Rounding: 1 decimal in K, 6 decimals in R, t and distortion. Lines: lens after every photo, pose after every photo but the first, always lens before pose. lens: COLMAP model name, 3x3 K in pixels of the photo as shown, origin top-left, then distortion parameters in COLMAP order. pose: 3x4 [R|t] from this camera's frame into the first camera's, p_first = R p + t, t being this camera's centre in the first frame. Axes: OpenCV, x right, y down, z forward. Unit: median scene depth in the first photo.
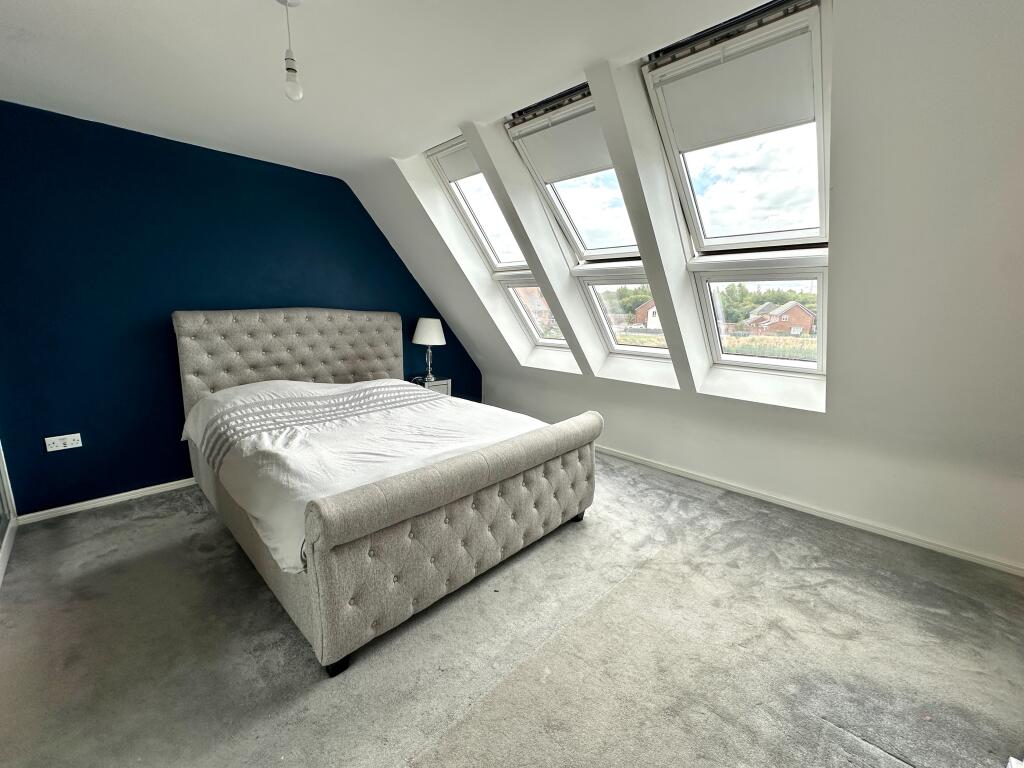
lens RADIAL K [[408.7, 0, 514.0], [0, 408.7, 386.4], [0, 0, 1]] dist [-0.003888, 0.000646]
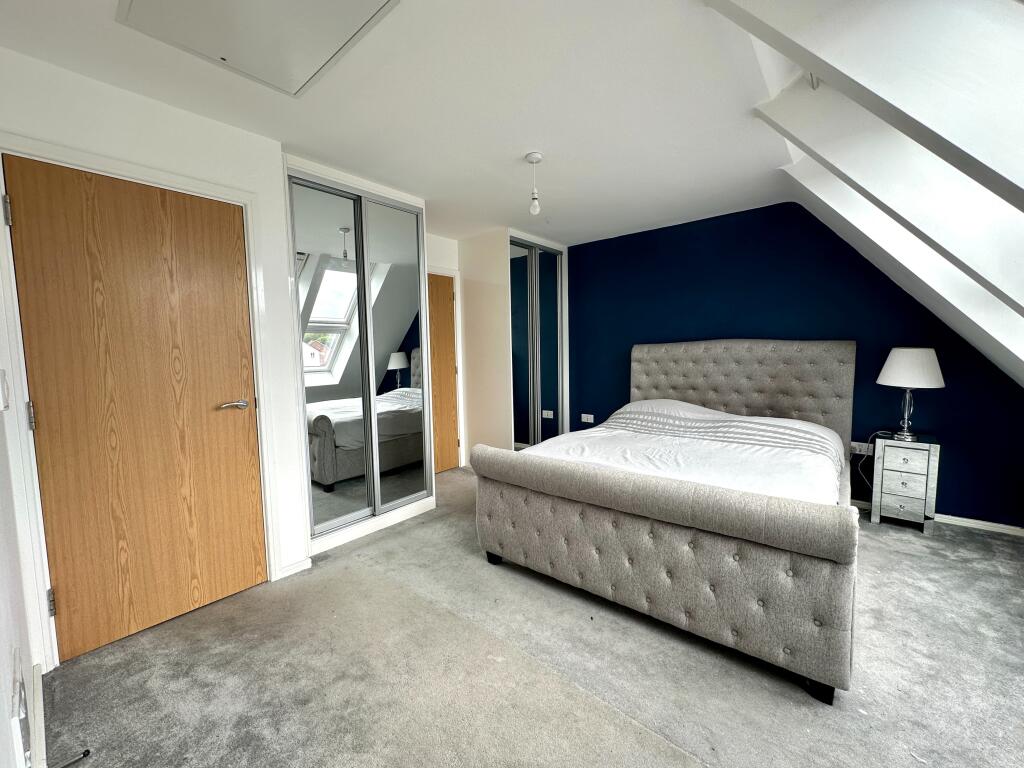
lens RADIAL K [[408.7, 0, 513.2], [0, 408.7, 383.7], [0, 0, 1]] dist [-0.003888, 0.000646]
pose [[0.076922, 0.066333, -0.994828, 0.513332], [-0.170944, 0.983887, 0.052386, -0.039067], [0.982274, 0.166030, 0.087022, 0.378233]]
